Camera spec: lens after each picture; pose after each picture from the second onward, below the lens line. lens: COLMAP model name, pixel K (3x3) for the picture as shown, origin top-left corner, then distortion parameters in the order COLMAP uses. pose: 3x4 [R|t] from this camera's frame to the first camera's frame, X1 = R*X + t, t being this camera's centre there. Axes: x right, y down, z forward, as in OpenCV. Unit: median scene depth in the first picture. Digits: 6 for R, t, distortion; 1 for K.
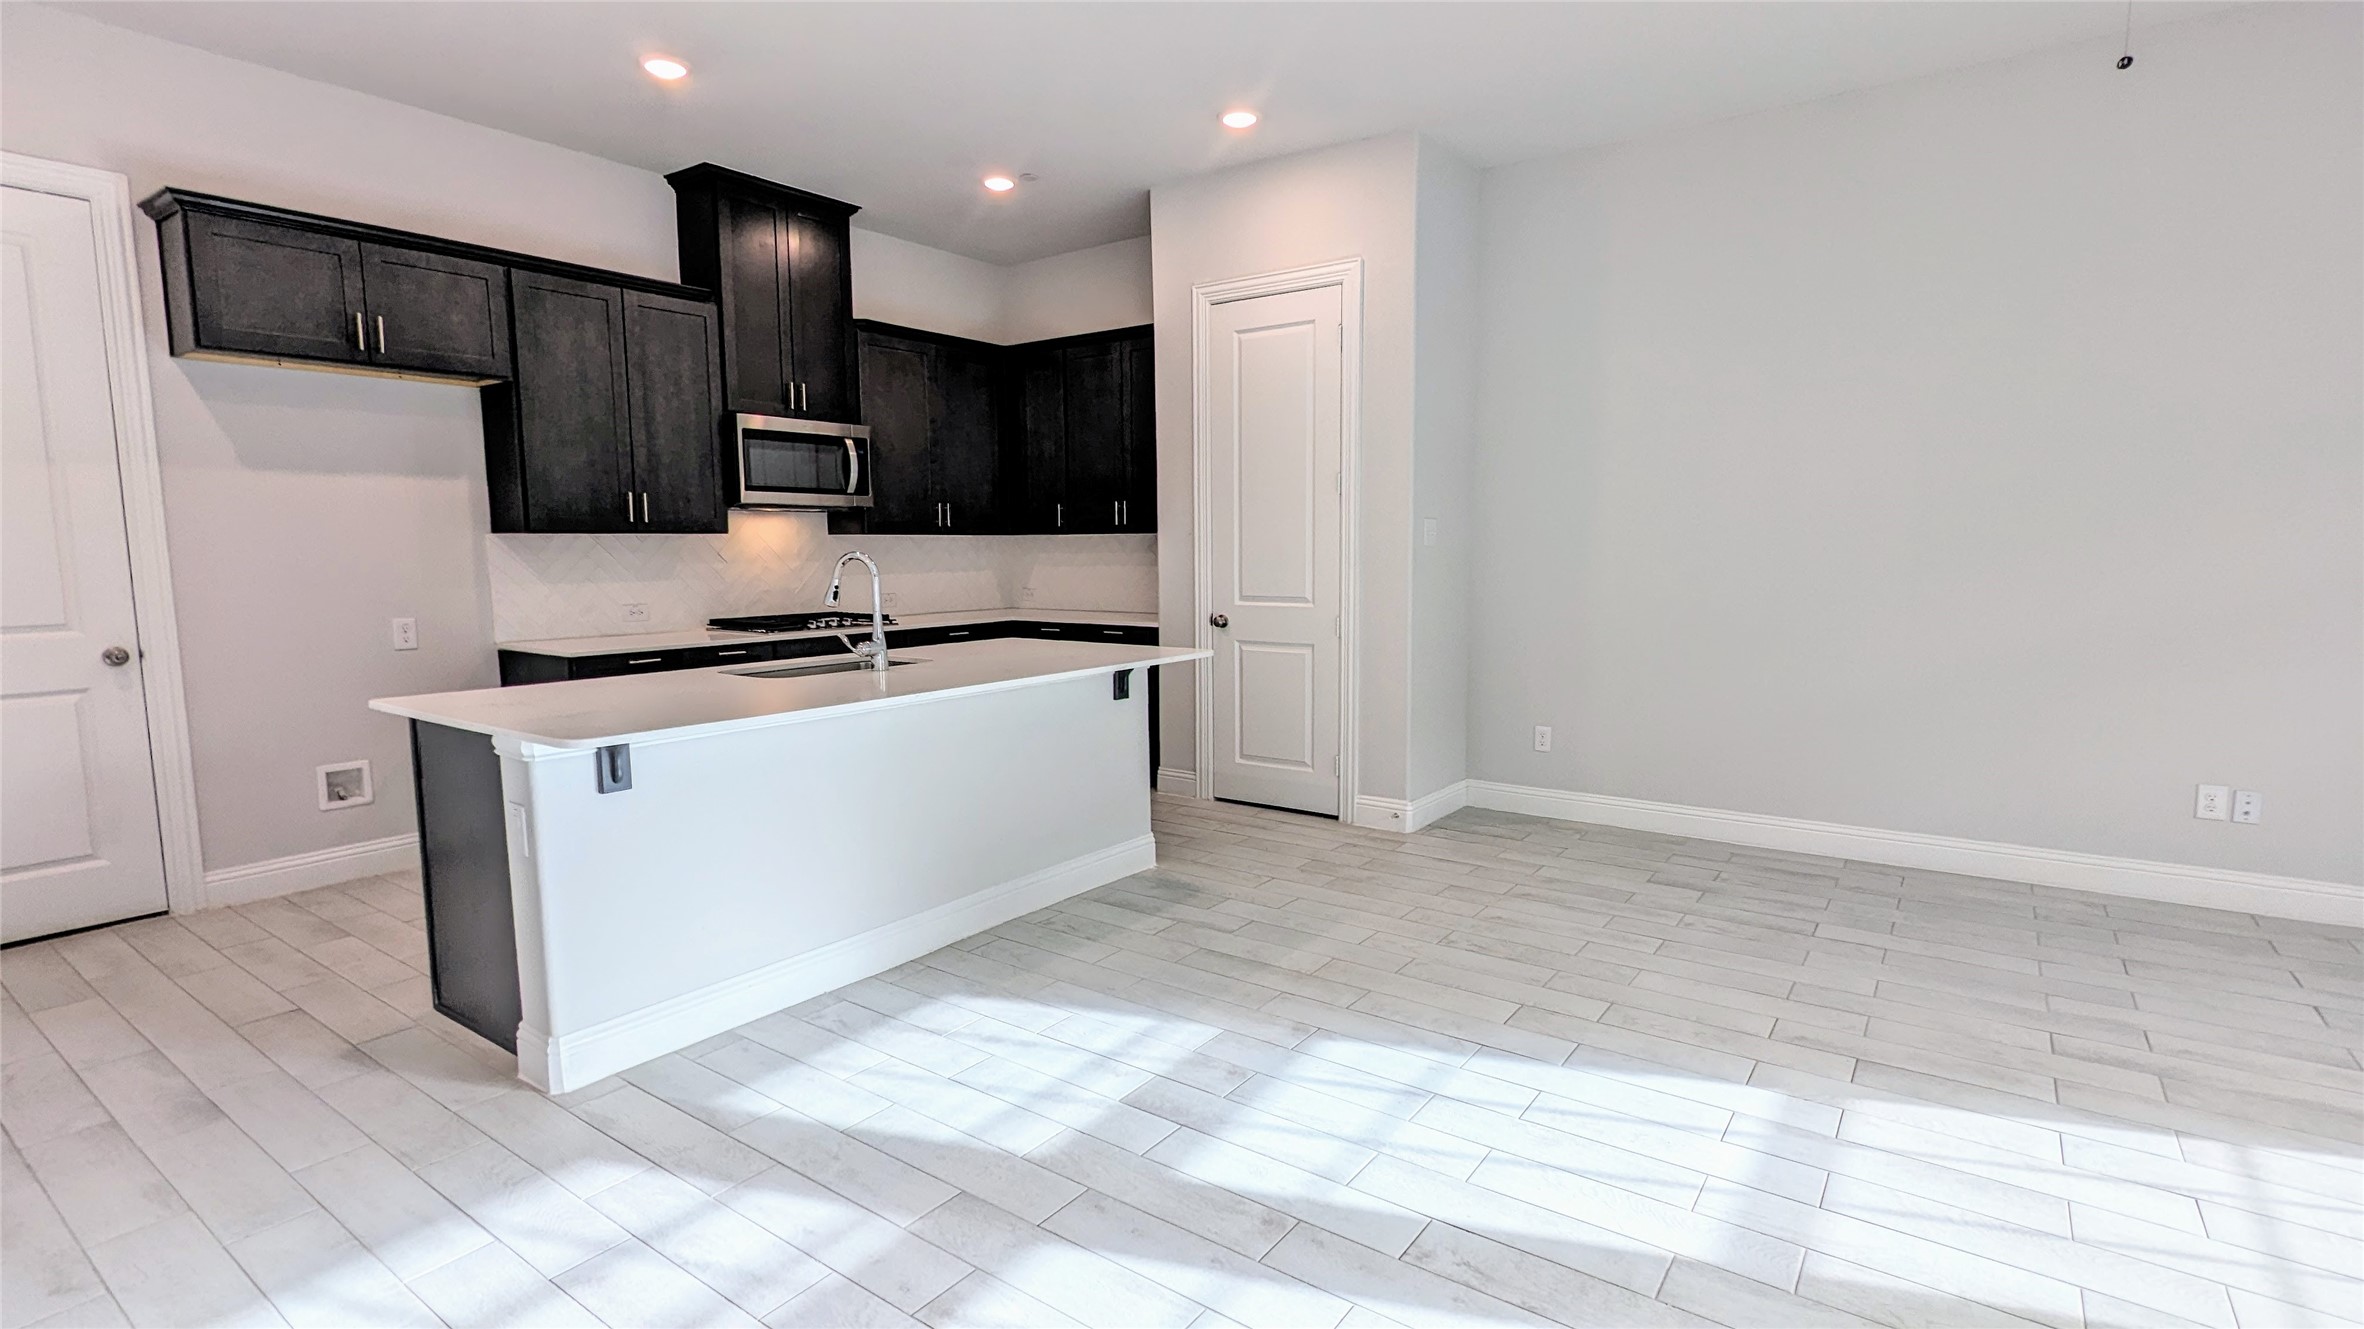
lens RADIAL K [[1104.6, 0, 1183.4], [0, 1104.6, 665.2], [0, 0, 1]] dist [0.002963, 0.001624]
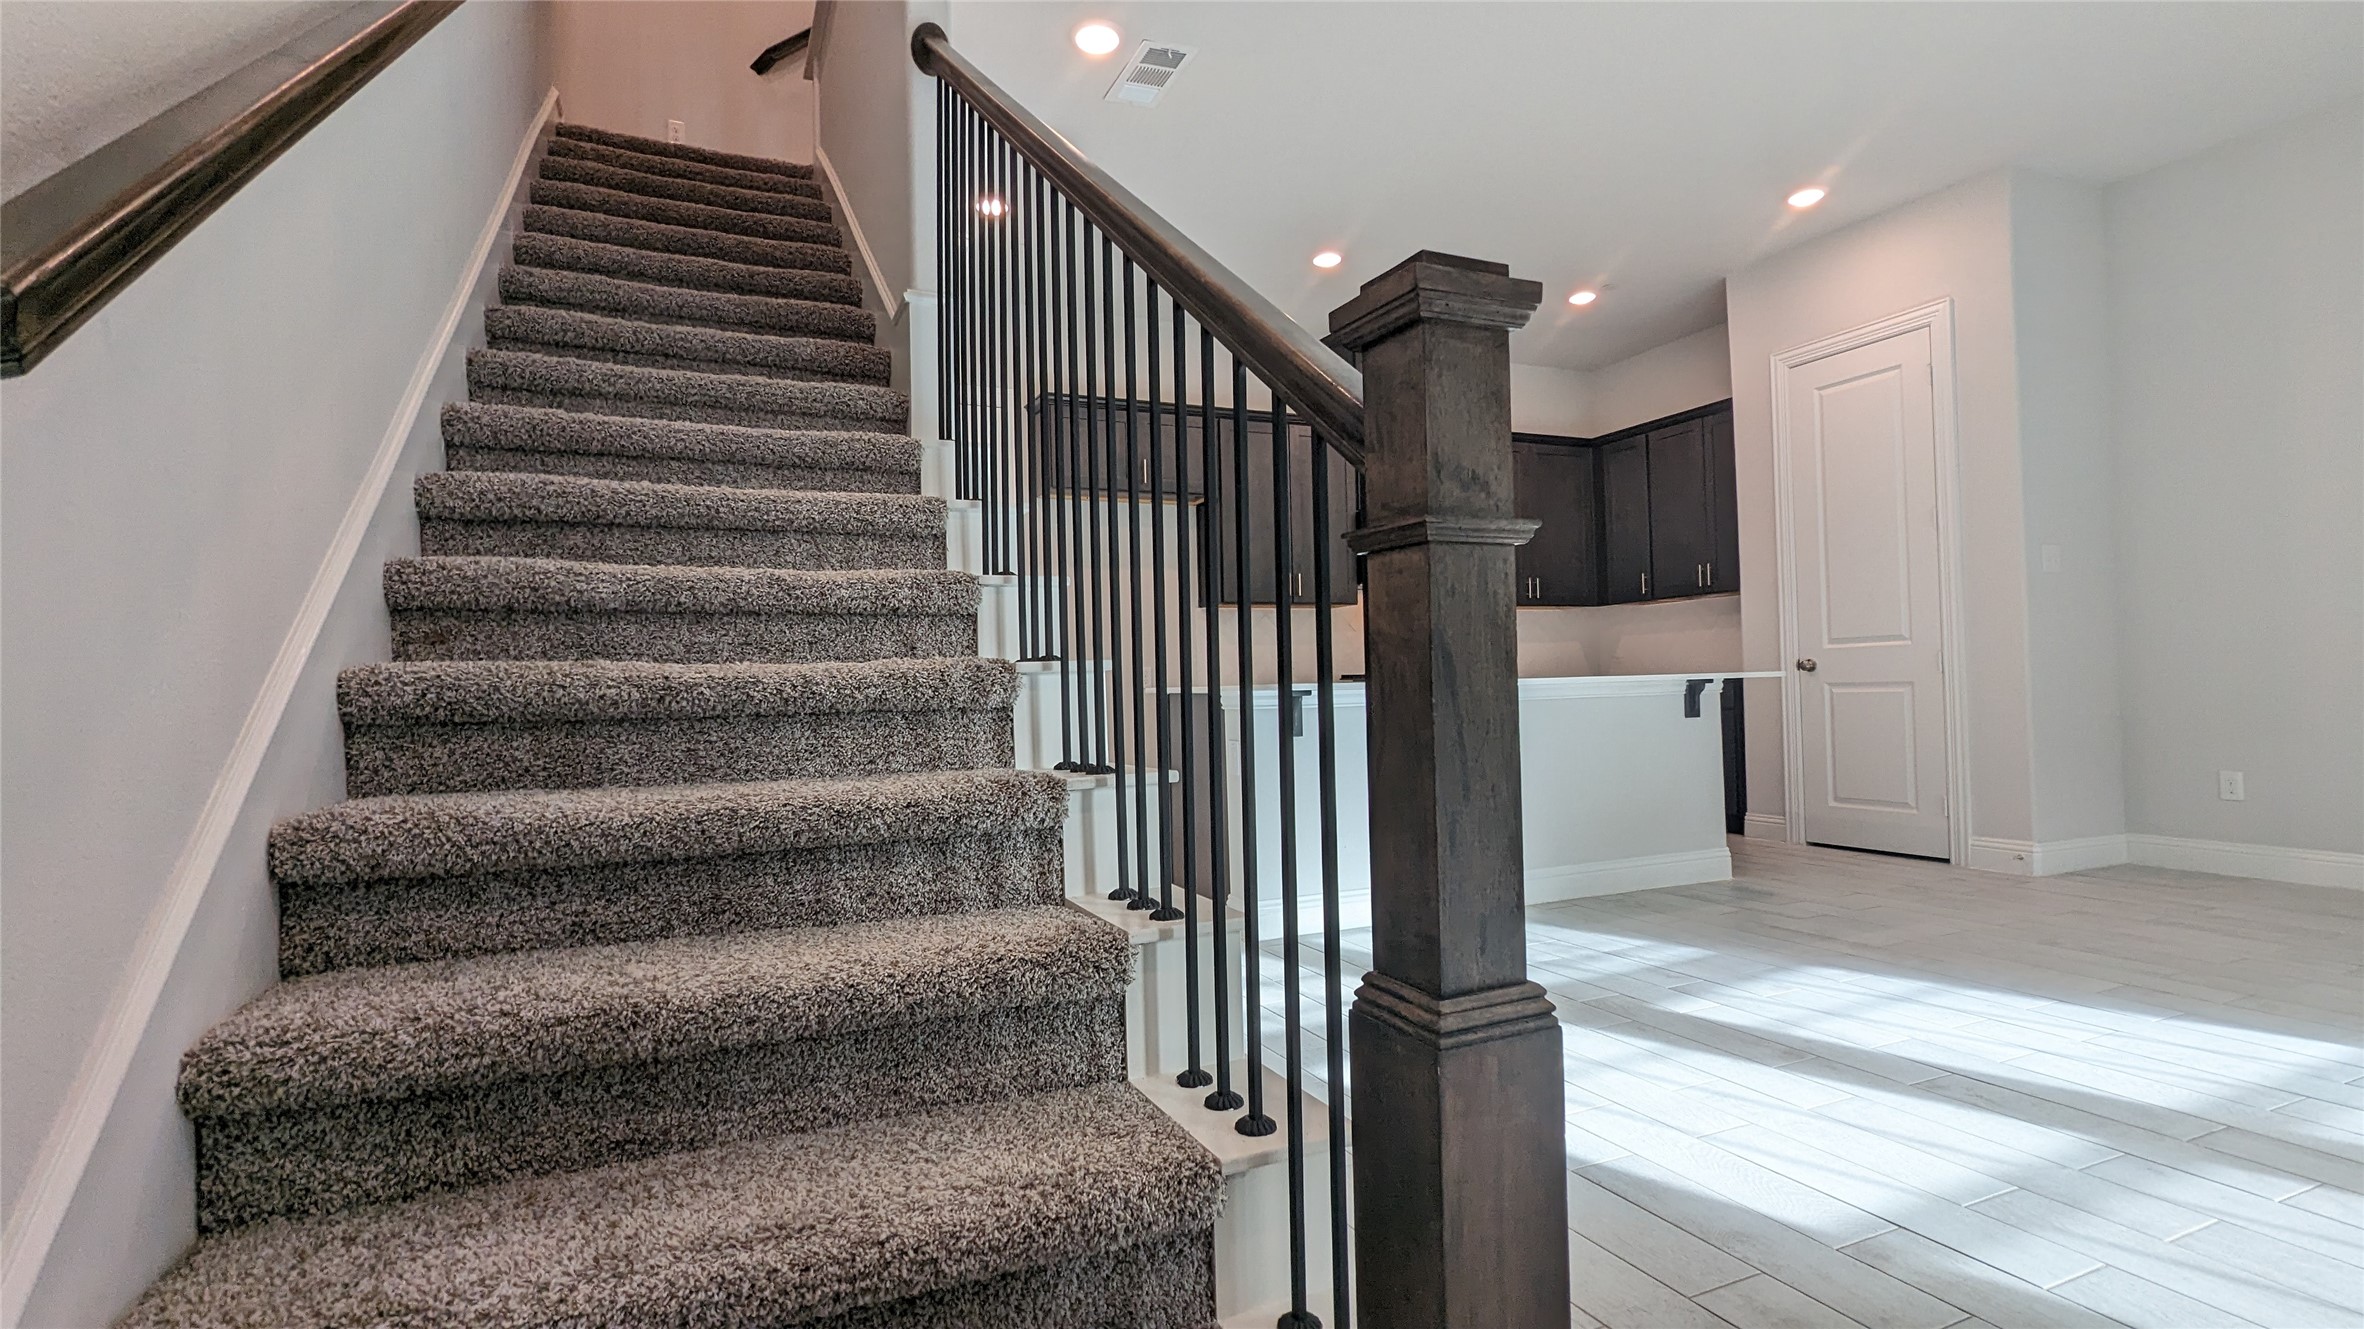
lens RADIAL K [[1104.6, 0, 1192.6], [0, 1104.6, 667.3], [0, 0, 1]] dist [0.002963, 0.001624]
pose [[0.866510, -0.020876, -0.498723, 0.053554], [-0.043958, 0.992052, -0.117901, 0.114349], [0.497220, 0.124085, 0.858706, -0.173731]]
